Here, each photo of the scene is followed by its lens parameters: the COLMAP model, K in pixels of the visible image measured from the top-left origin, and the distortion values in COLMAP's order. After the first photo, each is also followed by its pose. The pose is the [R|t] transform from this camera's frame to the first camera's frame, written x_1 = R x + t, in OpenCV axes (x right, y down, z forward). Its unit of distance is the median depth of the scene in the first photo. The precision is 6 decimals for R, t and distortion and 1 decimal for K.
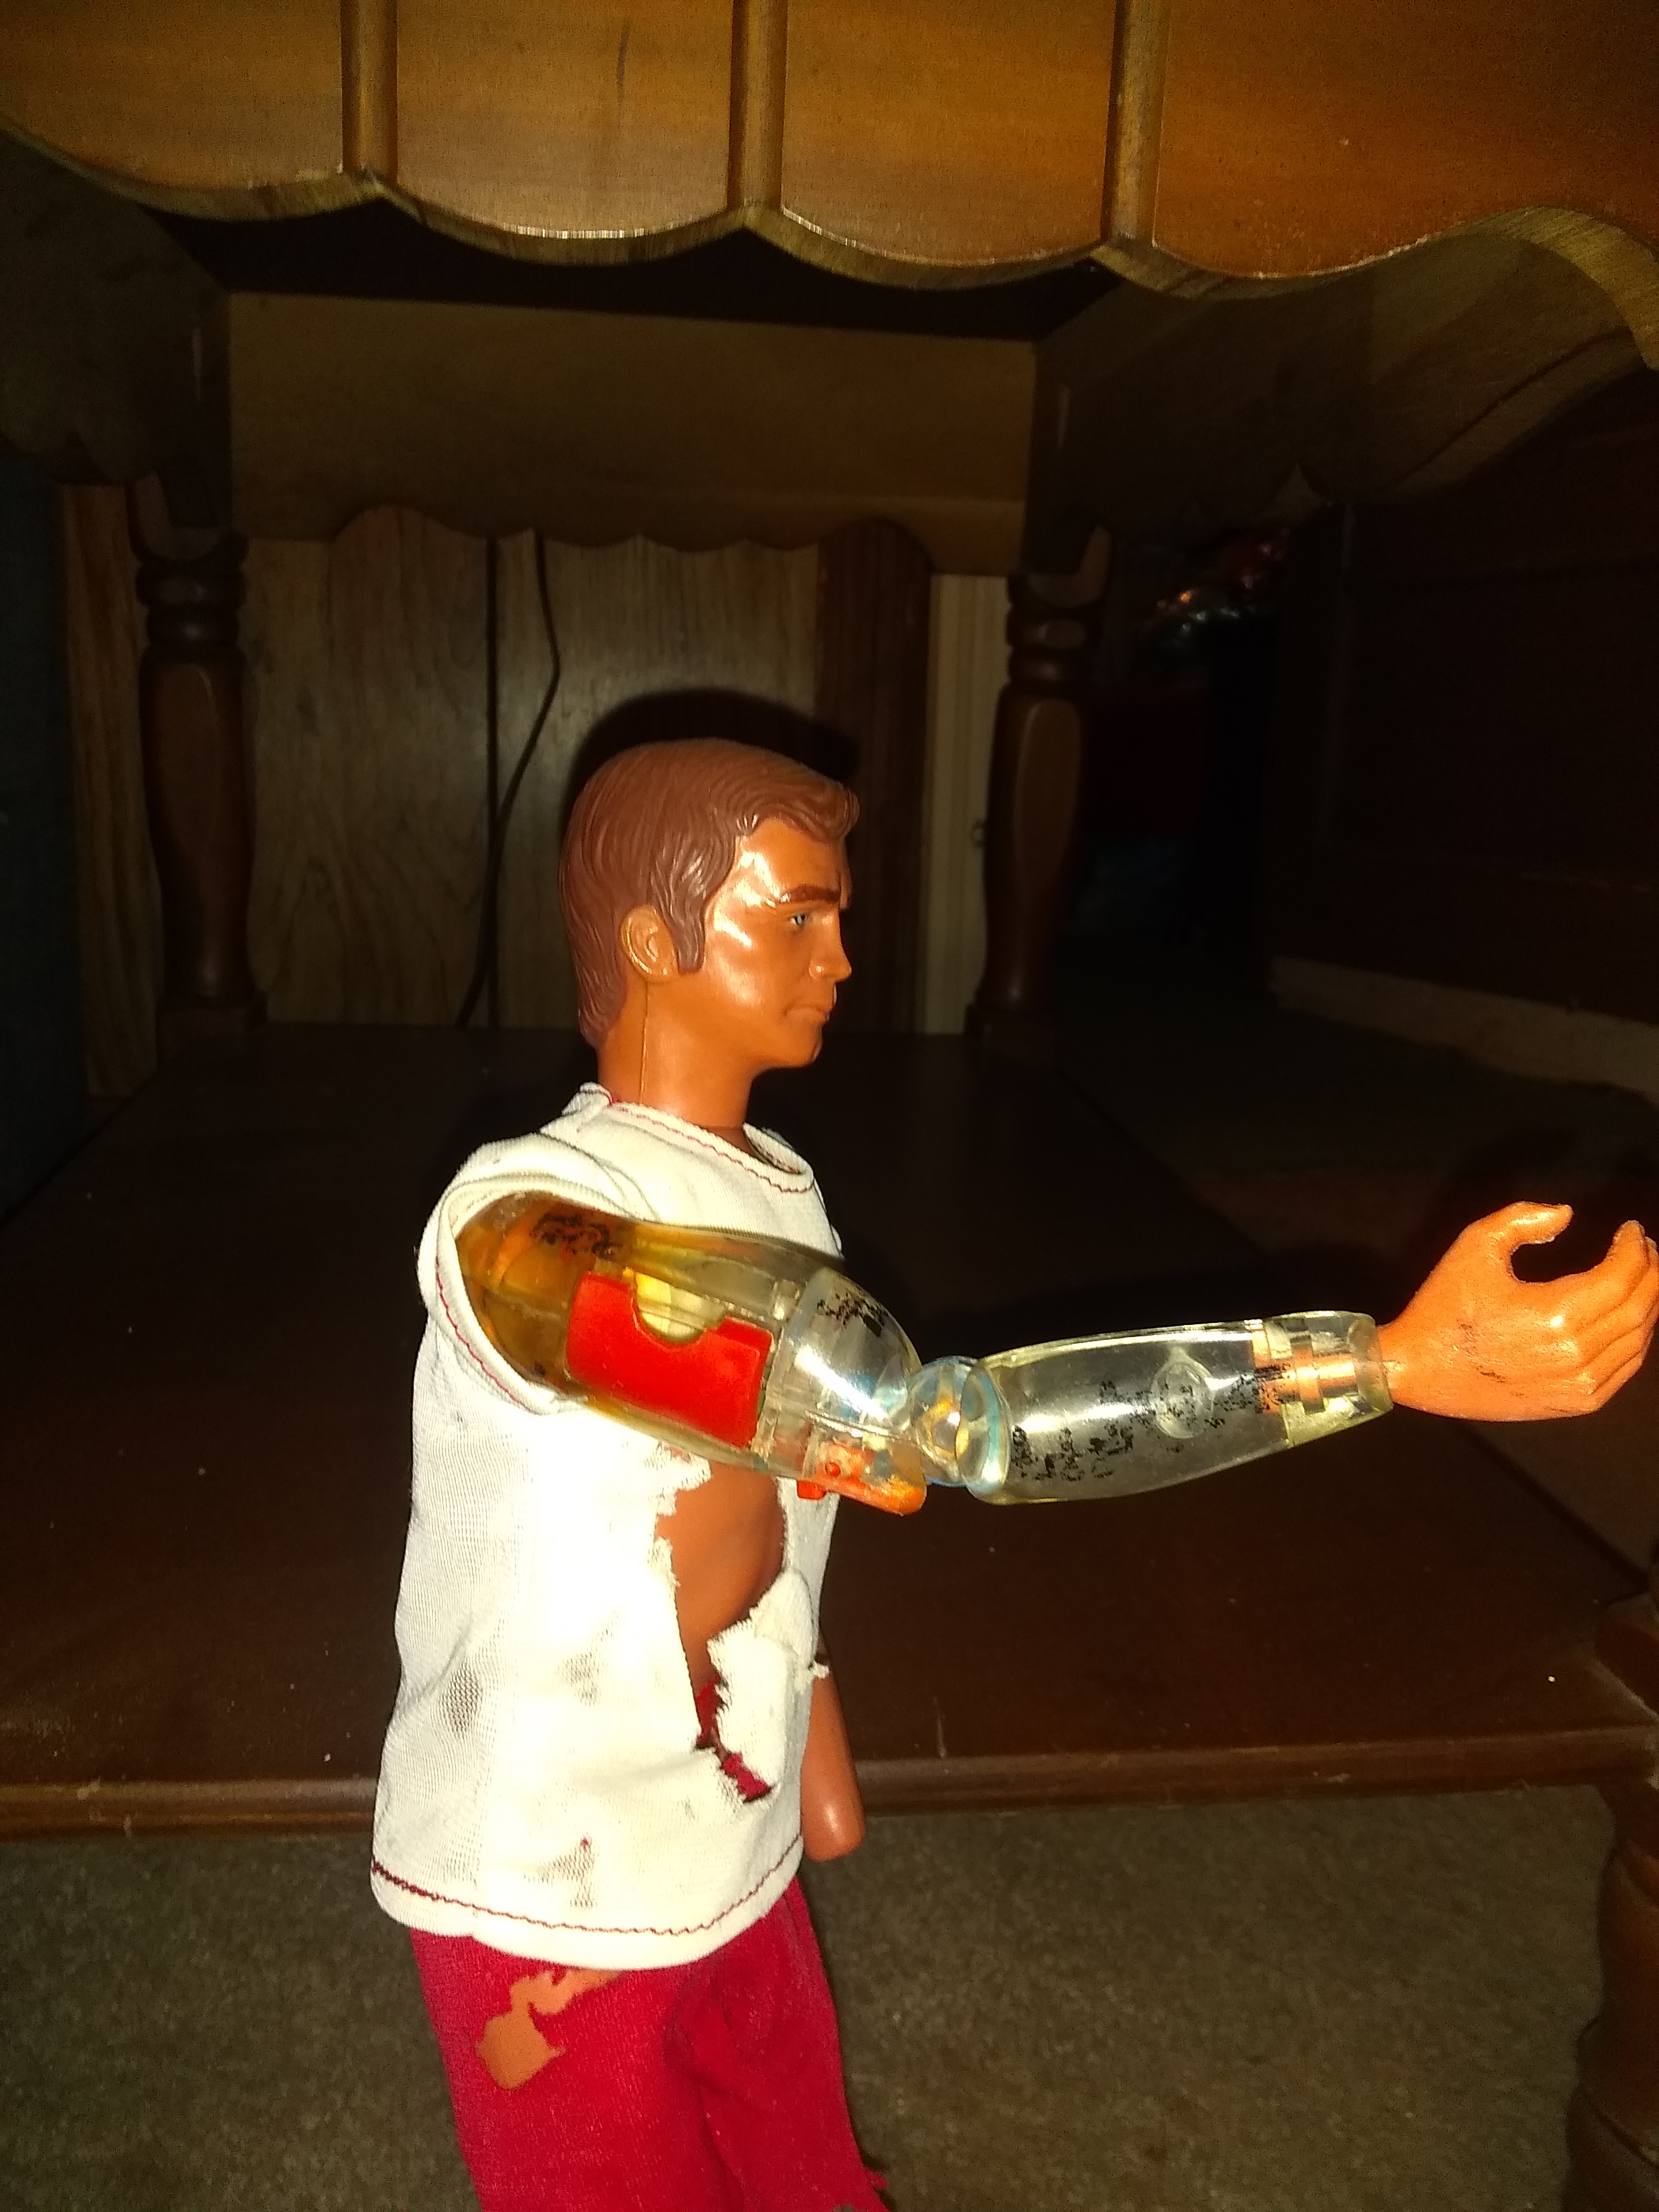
lens RADIAL K [[1796.1, 0, 833.7], [0, 1796.1, 1106.0], [0, 0, 1]] dist [0.069964, -0.152722]
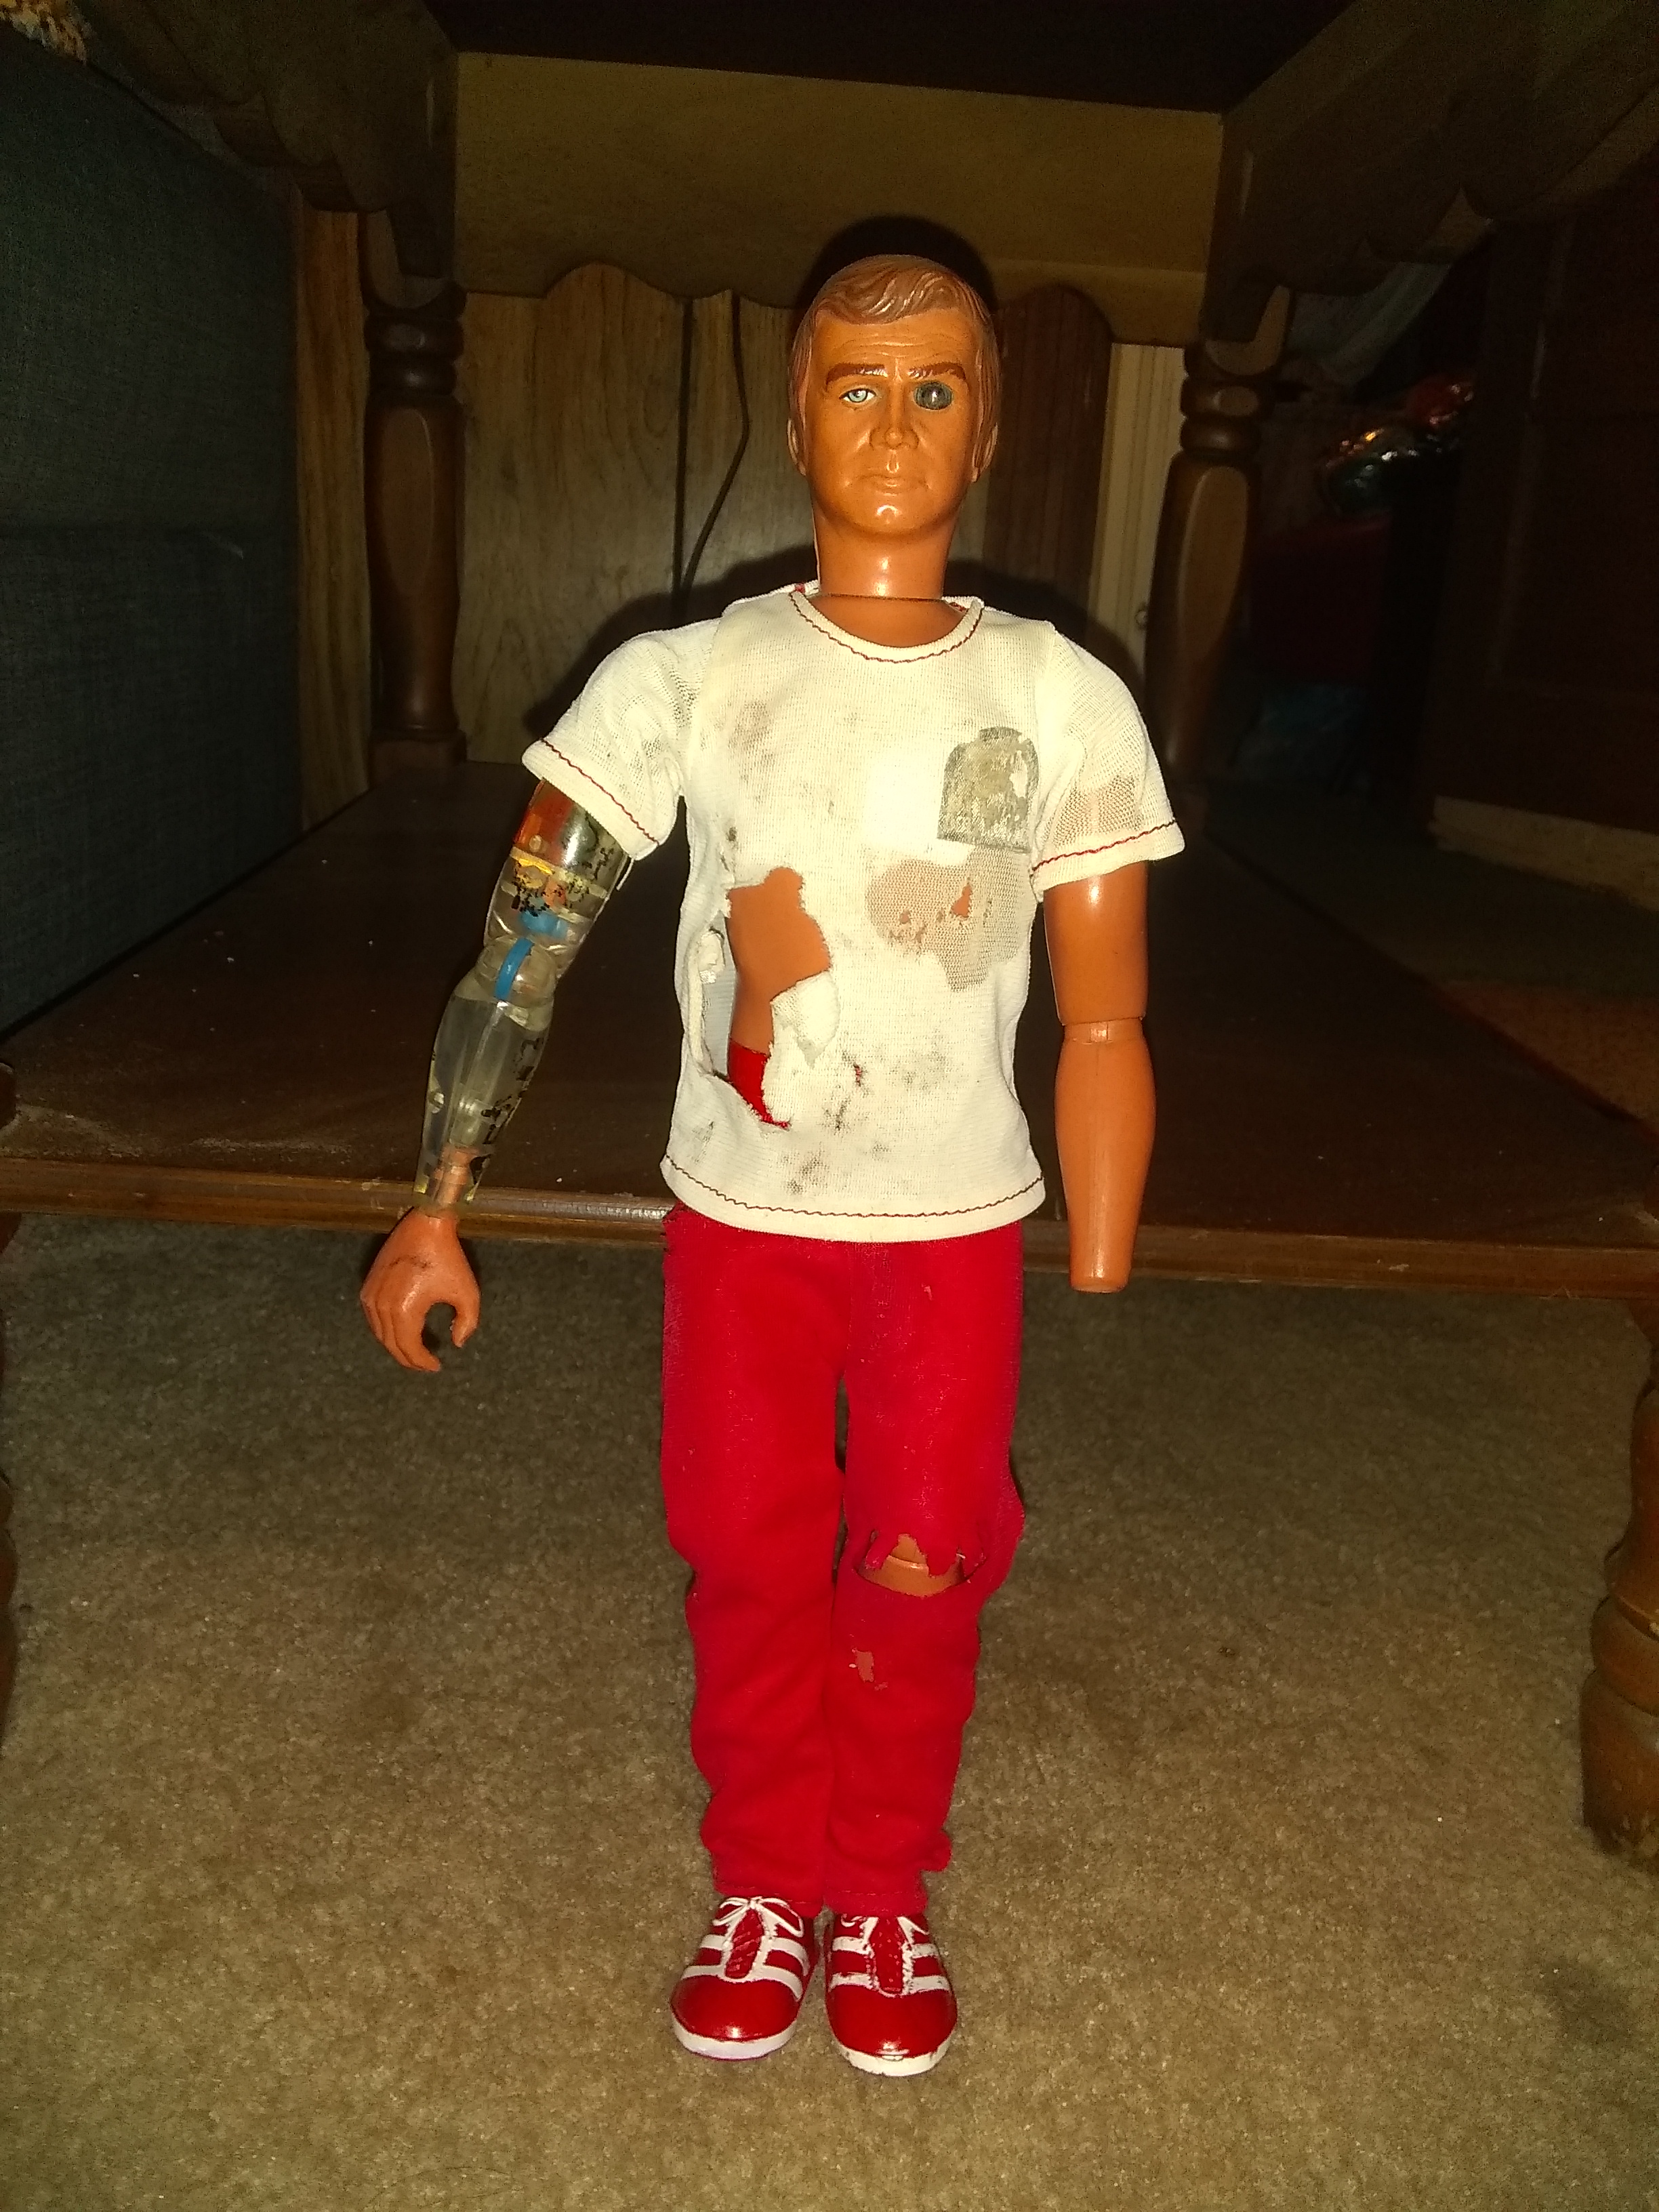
lens RADIAL K [[1789.2, 0, 827.2], [0, 1789.2, 1095.6], [0, 0, 1]] dist [0.108599, -0.212704]
pose [[0.995302, 0.051808, -0.081788, -0.000304], [-0.046433, 0.996718, 0.066305, 0.134390], [0.084955, -0.062195, 0.994442, -0.127983]]
